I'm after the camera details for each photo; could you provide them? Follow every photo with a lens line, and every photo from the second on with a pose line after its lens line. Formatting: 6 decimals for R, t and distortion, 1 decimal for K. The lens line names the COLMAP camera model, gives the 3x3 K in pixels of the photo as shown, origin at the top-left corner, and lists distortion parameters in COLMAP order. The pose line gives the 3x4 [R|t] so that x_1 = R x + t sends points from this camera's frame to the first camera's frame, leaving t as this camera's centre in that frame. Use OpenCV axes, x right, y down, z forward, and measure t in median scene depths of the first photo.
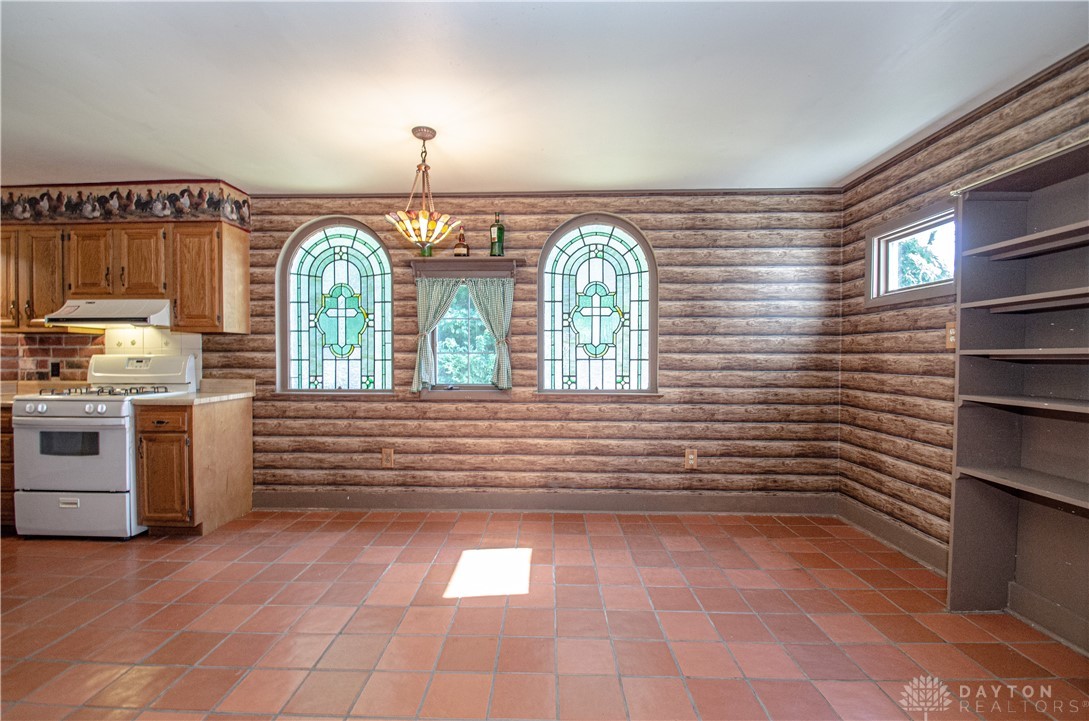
lens RADIAL K [[476.5, 0, 542.8], [0, 476.5, 365.5], [0, 0, 1]] dist [-0.005197, -0.004372]
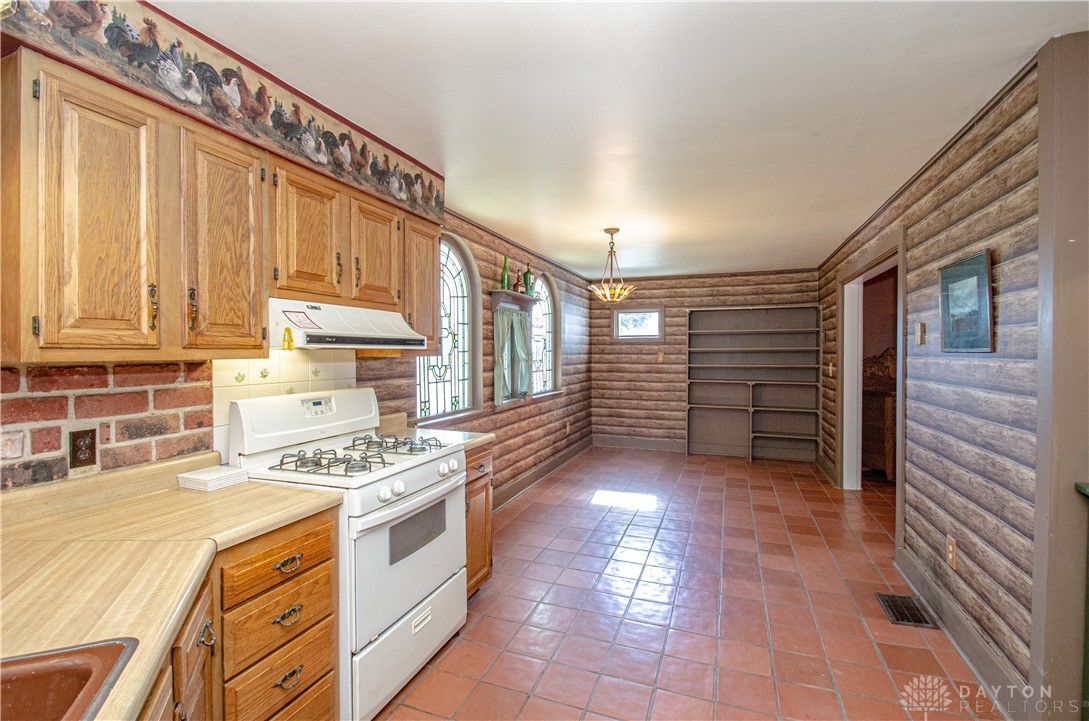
lens RADIAL K [[476.5, 0, 551.9], [0, 476.5, 355.3], [0, 0, 1]] dist [-0.005197, -0.004372]
pose [[0.334938, -0.006933, 0.942215, -1.394907], [0.016212, 0.999867, 0.001594, -0.070551], [-0.942101, 0.014742, 0.335006, 0.527459]]
